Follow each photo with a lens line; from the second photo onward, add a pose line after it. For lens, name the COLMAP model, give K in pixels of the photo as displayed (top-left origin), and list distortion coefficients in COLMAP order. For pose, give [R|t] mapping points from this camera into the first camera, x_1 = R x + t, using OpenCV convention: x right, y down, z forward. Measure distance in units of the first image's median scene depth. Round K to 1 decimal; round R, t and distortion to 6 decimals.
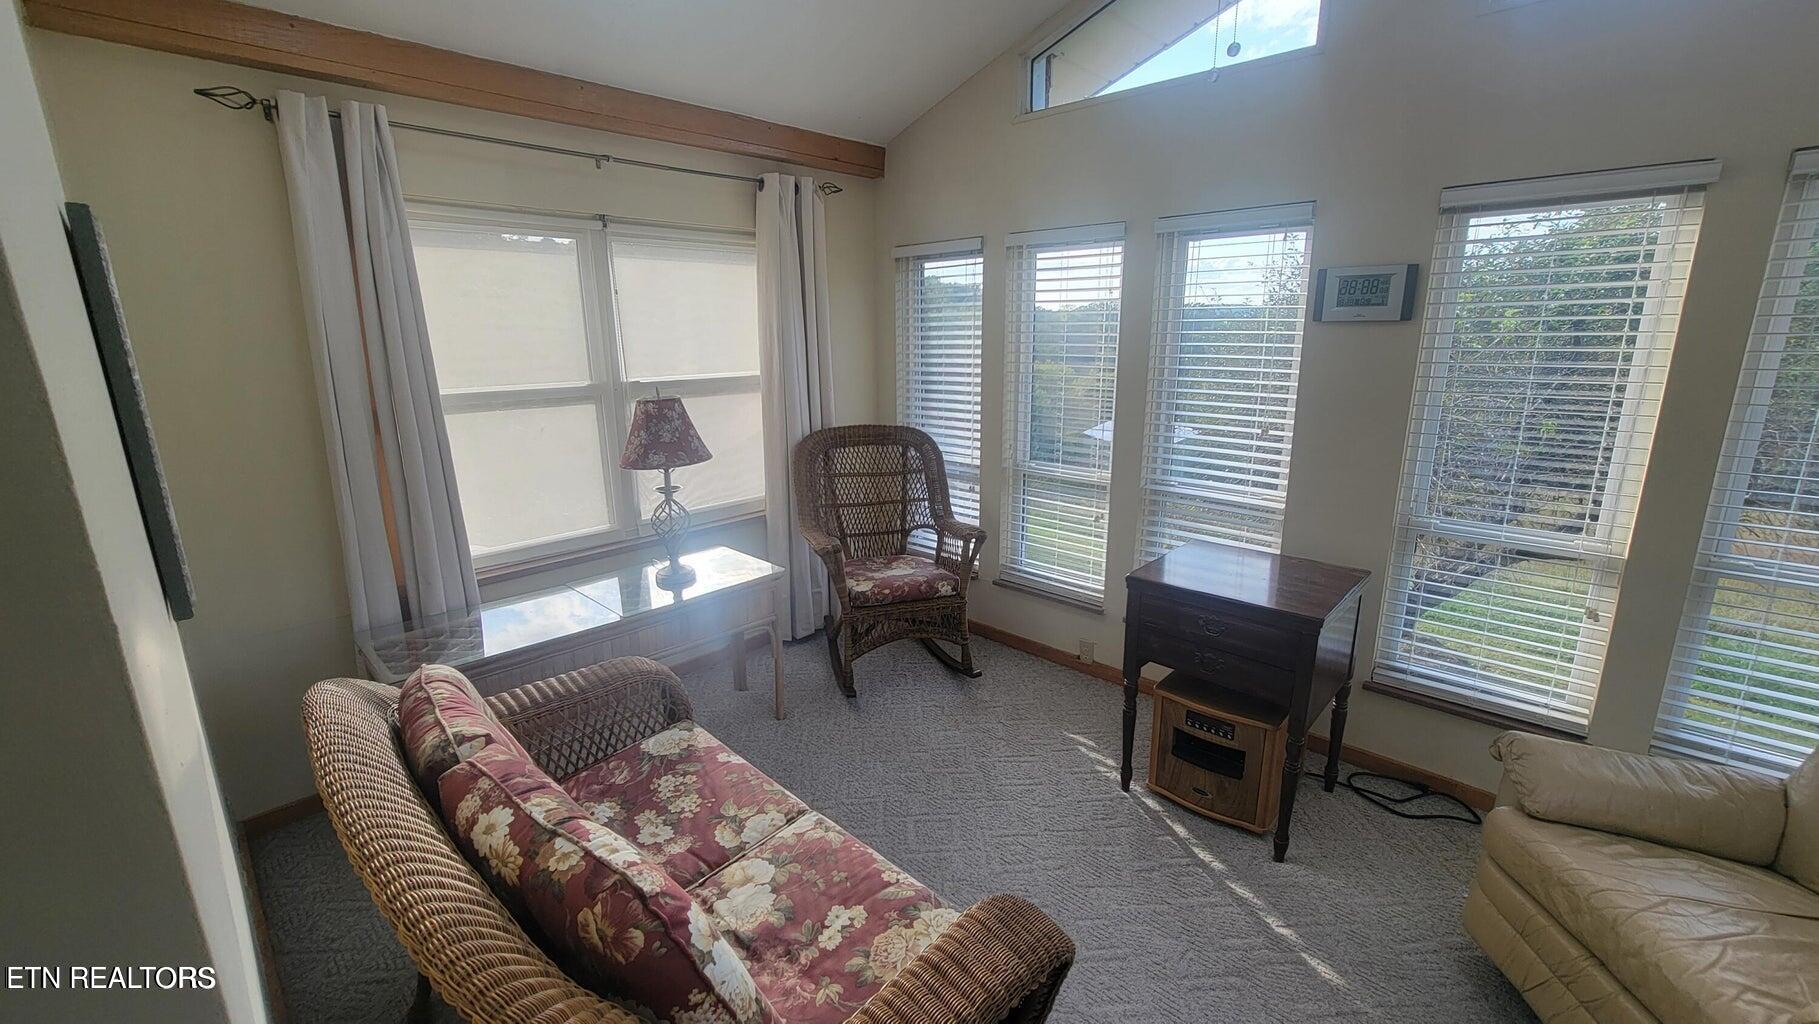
lens RADIAL K [[747.3, 0, 908.0], [0, 747.3, 515.1], [0, 0, 1]] dist [-0.001135, -0.000460]
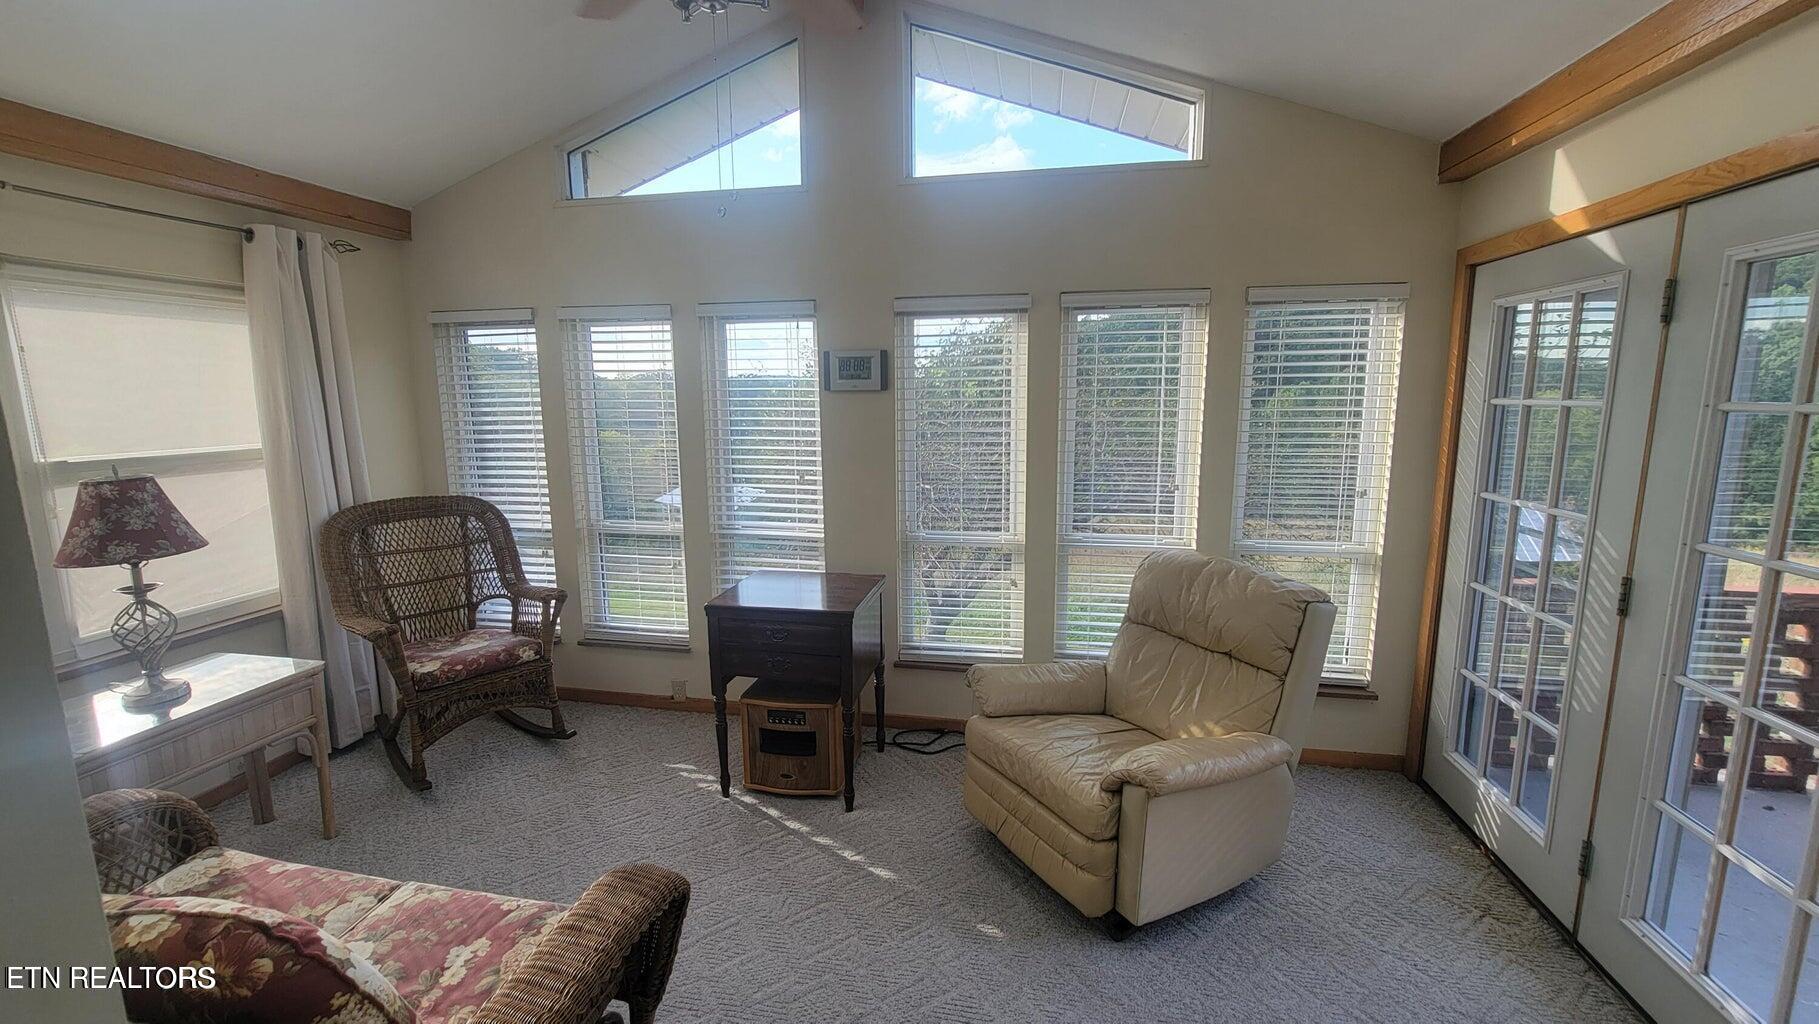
lens RADIAL K [[747.3, 0, 908.0], [0, 747.3, 515.1], [0, 0, 1]] dist [-0.001135, -0.000460]
pose [[0.847337, -0.081793, 0.524718, -0.029480], [0.127172, 0.990571, -0.050951, 0.033692], [-0.515603, 0.109902, 0.849750, -0.130459]]
